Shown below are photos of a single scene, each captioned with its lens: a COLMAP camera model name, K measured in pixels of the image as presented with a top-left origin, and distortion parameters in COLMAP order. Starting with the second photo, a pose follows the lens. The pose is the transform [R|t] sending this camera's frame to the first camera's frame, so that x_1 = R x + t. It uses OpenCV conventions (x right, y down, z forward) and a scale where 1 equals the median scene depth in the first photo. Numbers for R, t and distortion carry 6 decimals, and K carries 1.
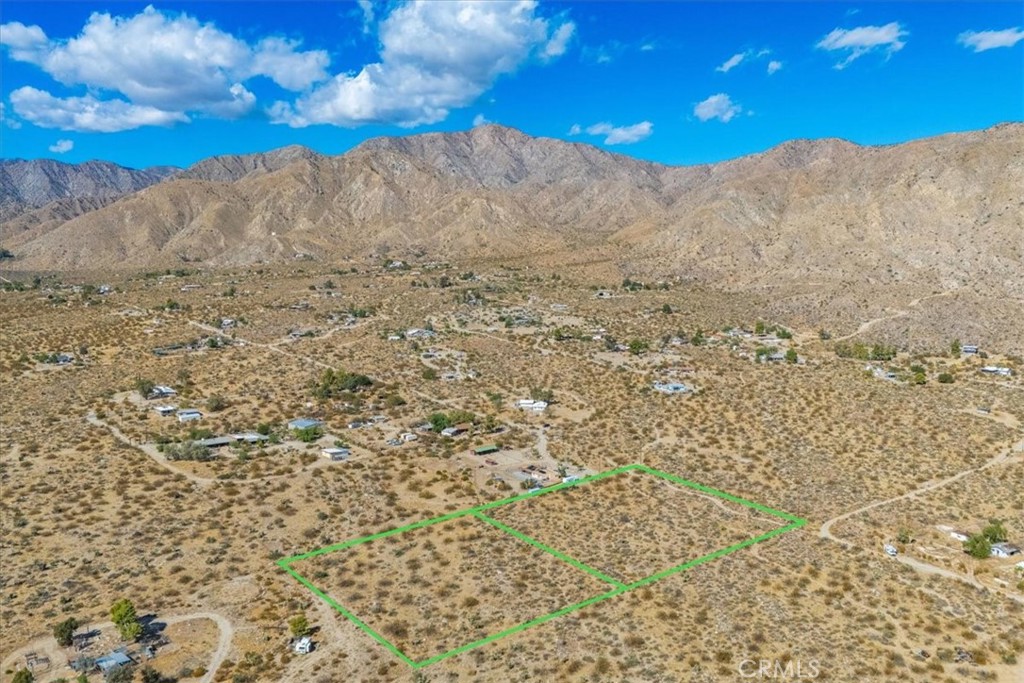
lens RADIAL K [[886.6, 0, 512.5], [0, 886.6, 329.8], [0, 0, 1]] dist [0.075219, -0.075987]
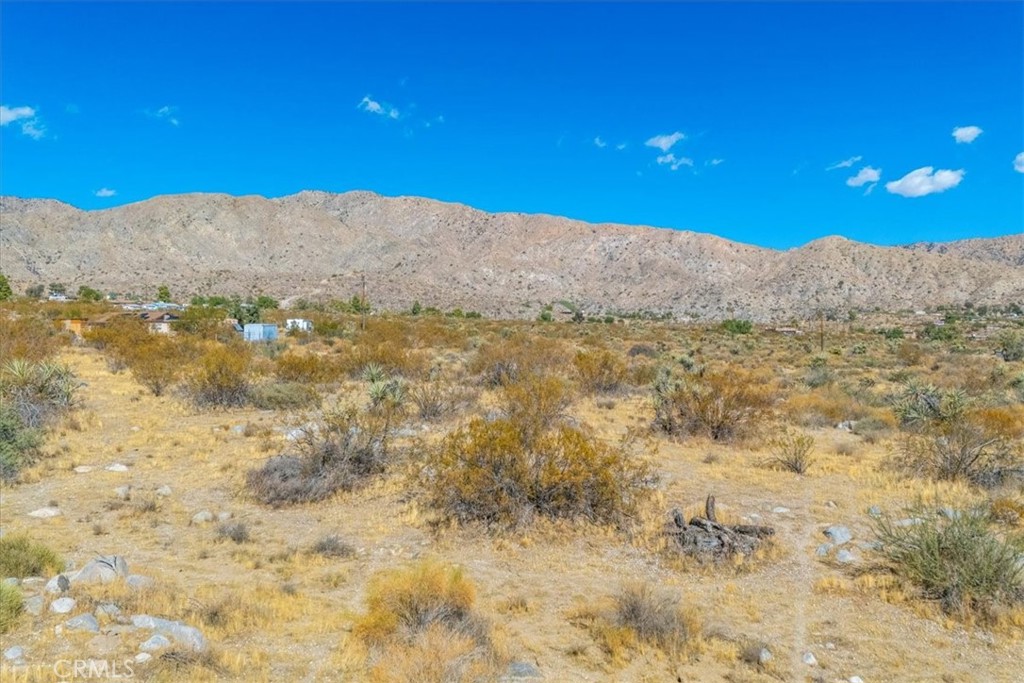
lens RADIAL K [[886.6, 0, 512.5], [0, 886.6, 329.8], [0, 0, 1]] dist [0.075219, -0.075987]
pose [[0.663210, 0.006482, 0.748406, -0.024427], [0.074382, 0.994441, -0.074527, 0.041808], [-0.744728, 0.105095, 0.659041, 0.158340]]
